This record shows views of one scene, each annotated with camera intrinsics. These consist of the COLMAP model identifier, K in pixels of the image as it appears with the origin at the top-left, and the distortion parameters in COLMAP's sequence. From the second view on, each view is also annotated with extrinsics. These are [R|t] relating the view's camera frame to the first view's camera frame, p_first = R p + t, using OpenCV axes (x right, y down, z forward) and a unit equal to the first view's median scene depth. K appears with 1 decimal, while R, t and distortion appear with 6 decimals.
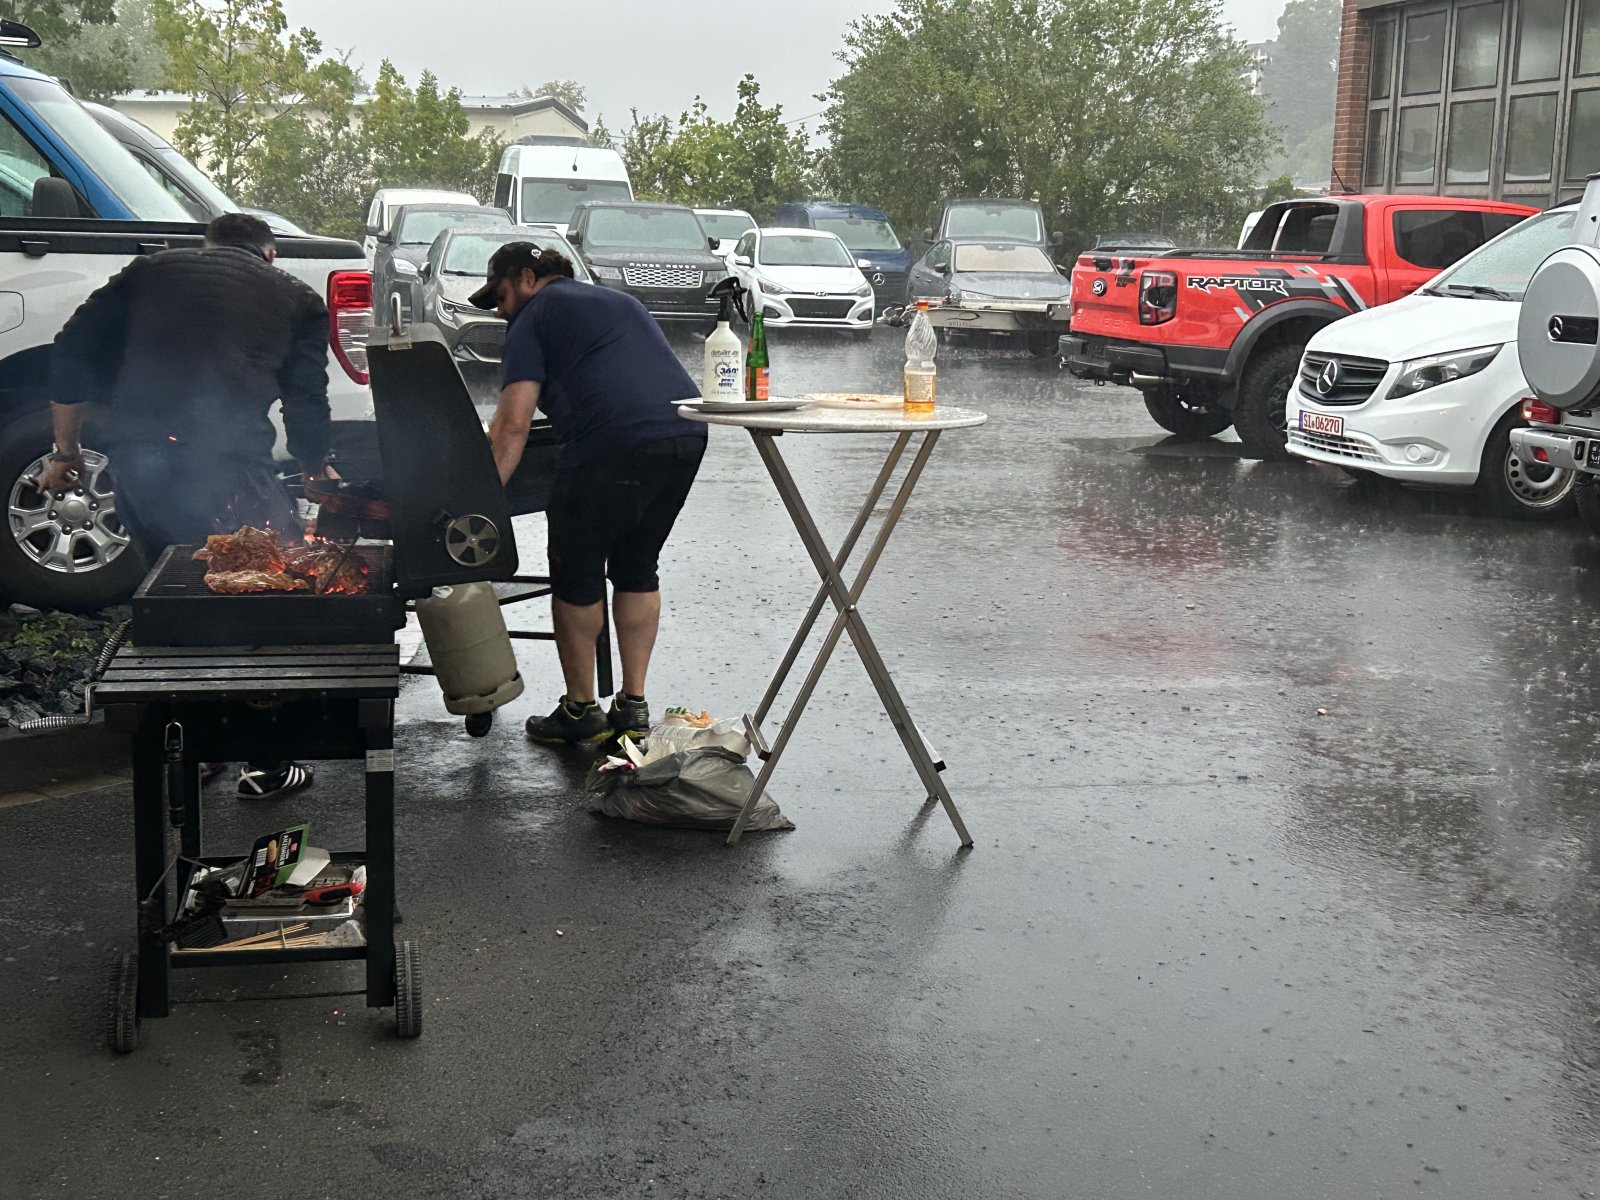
lens RADIAL K [[2150.7, 0, 800.0], [0, 2150.7, 600.0], [0, 0, 1]] dist [0.230521, -0.925815]
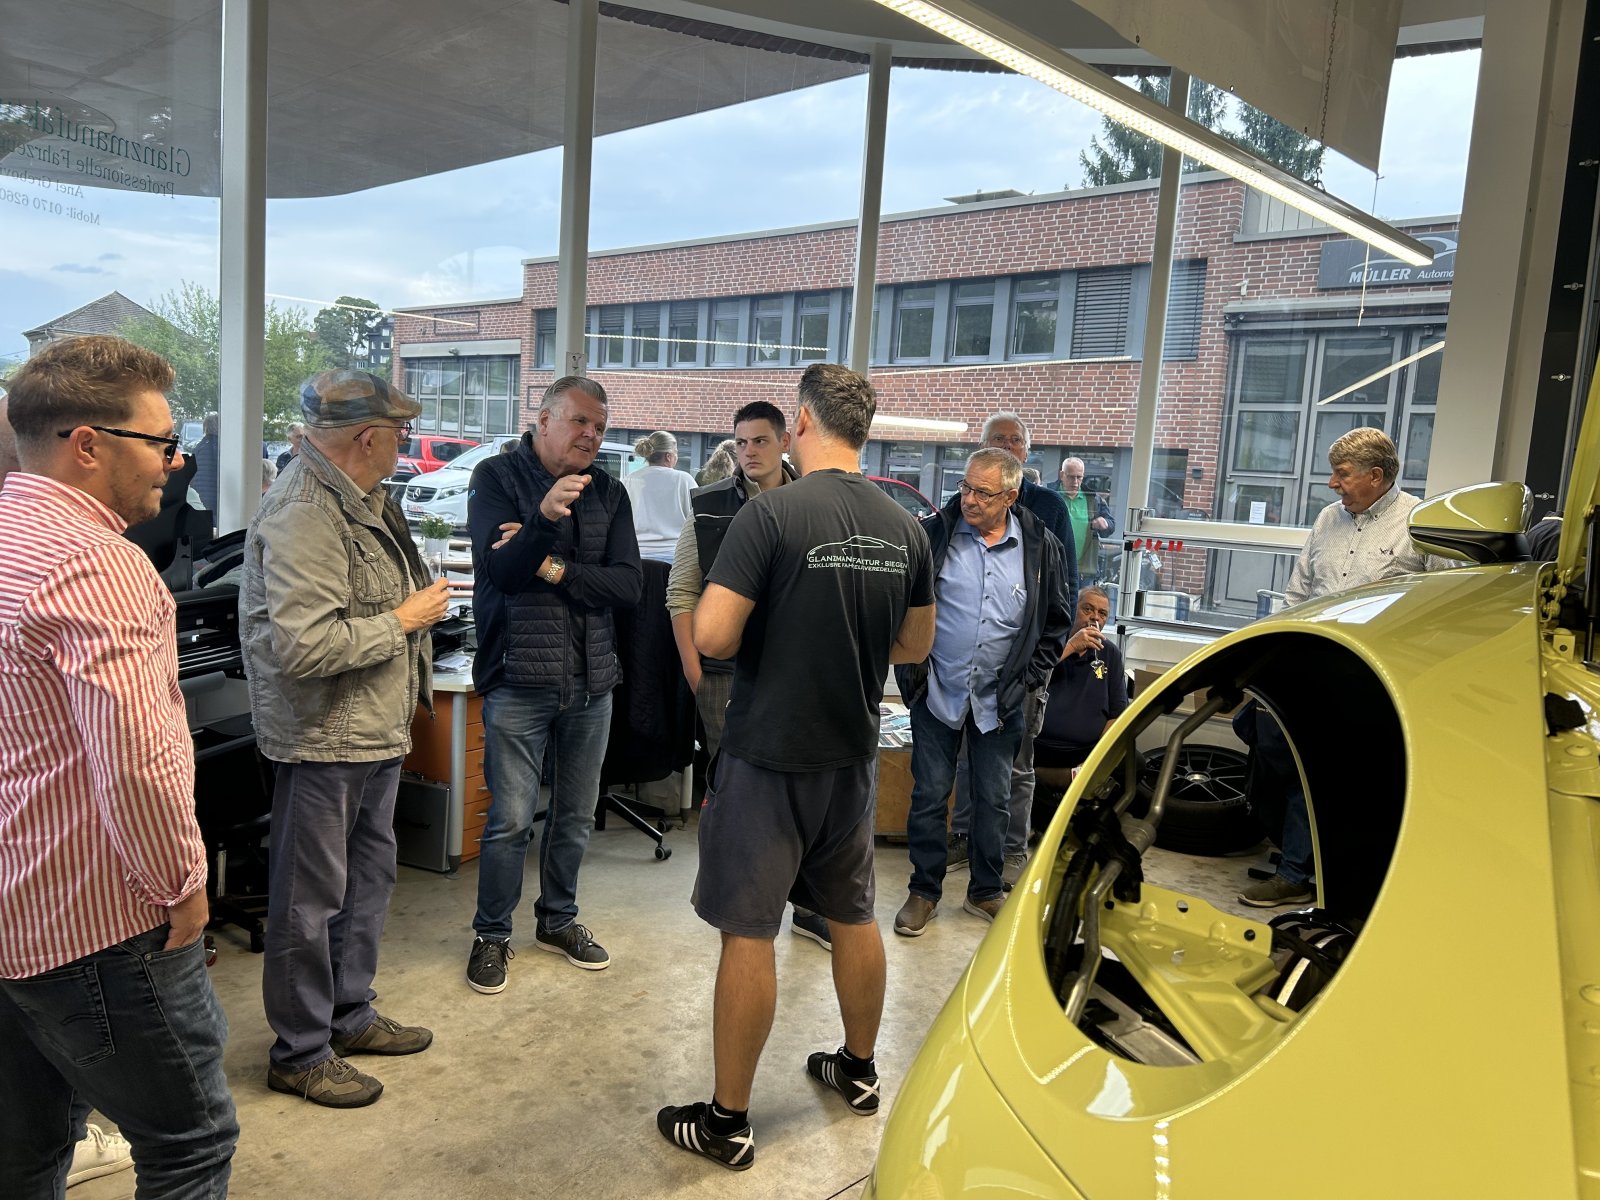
lens RADIAL K [[1214.7, 0, 800.0], [0, 1214.7, 600.0], [0, 0, 1]] dist [0.013492, 0.005609]
pose [[0.831160, -0.017378, 0.555762, -0.271840], [0.040971, 0.998709, -0.030045, 0.124423], [-0.554522, 0.047742, 0.830799, -0.746225]]
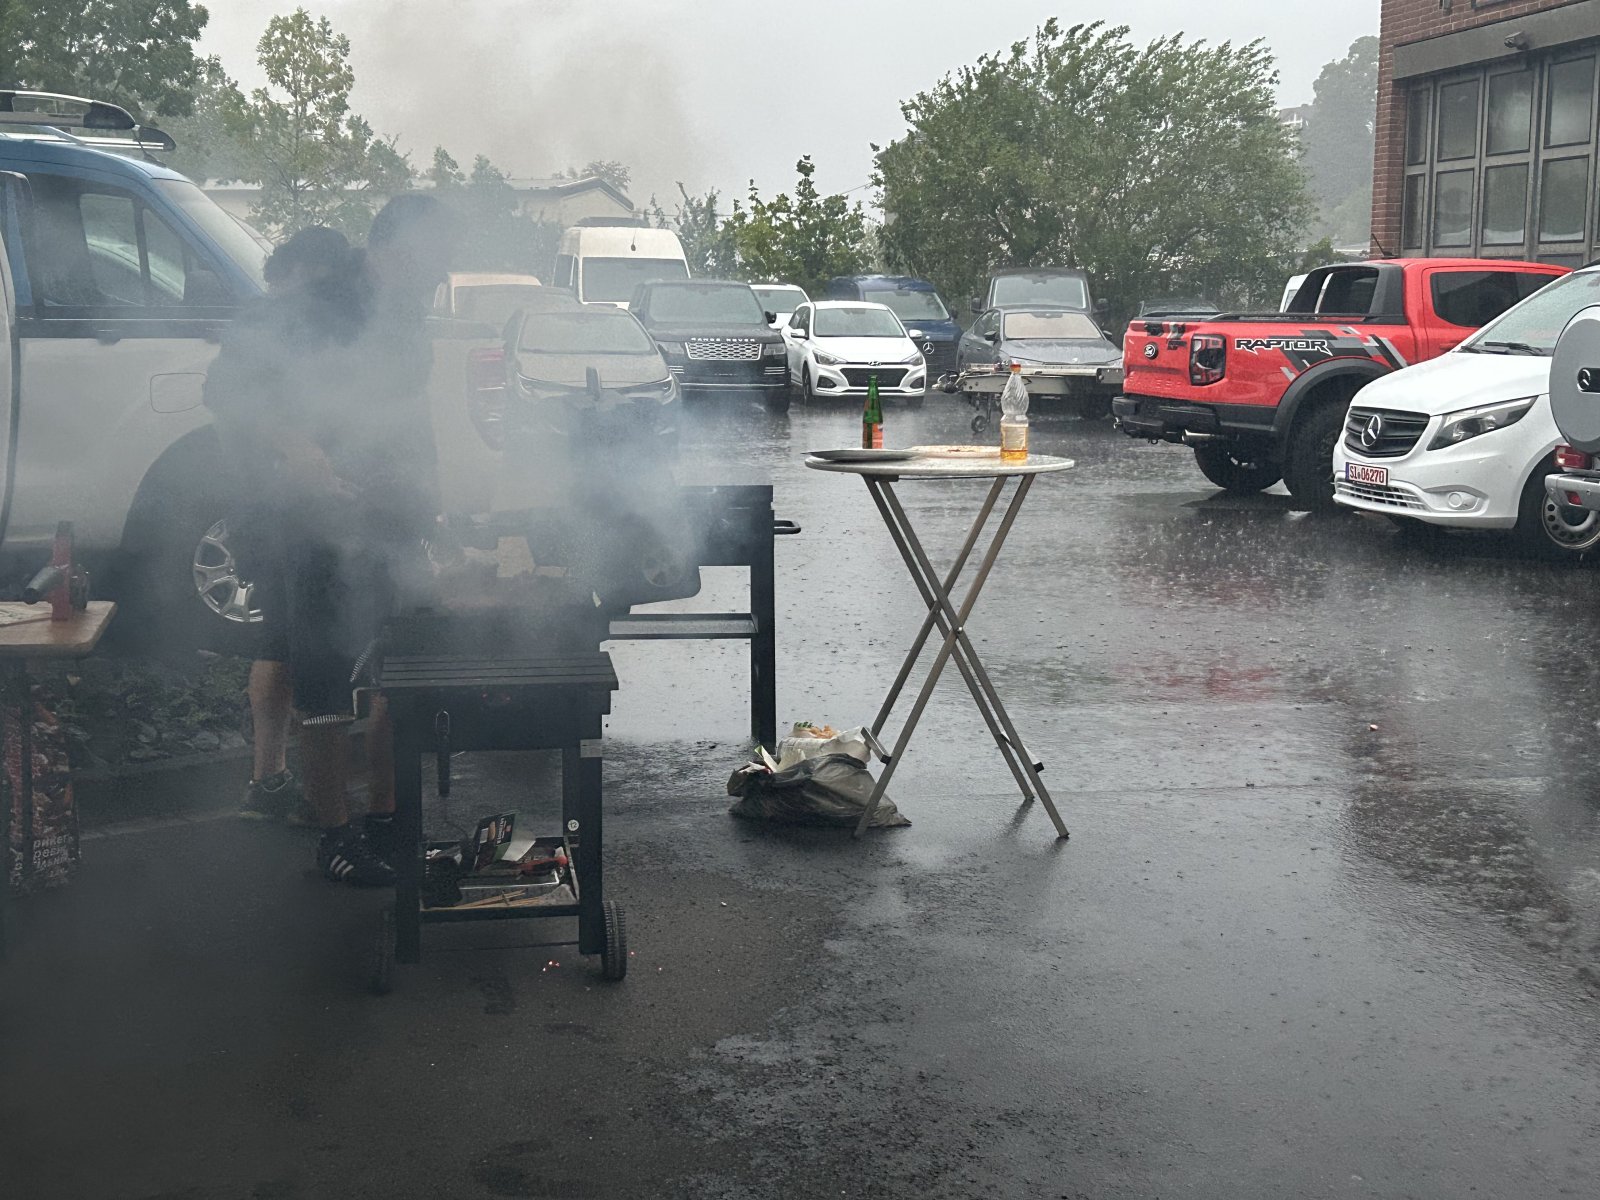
lens RADIAL K [[2150.7, 0, 800.0], [0, 2150.7, 600.0], [0, 0, 1]] dist [0.230521, -0.925815]
pose [[0.999621, -0.017612, -0.021157, -0.014446], [0.016919, 0.999328, -0.032531, 0.009471], [0.021716, 0.032161, 0.999247, -0.060964]]
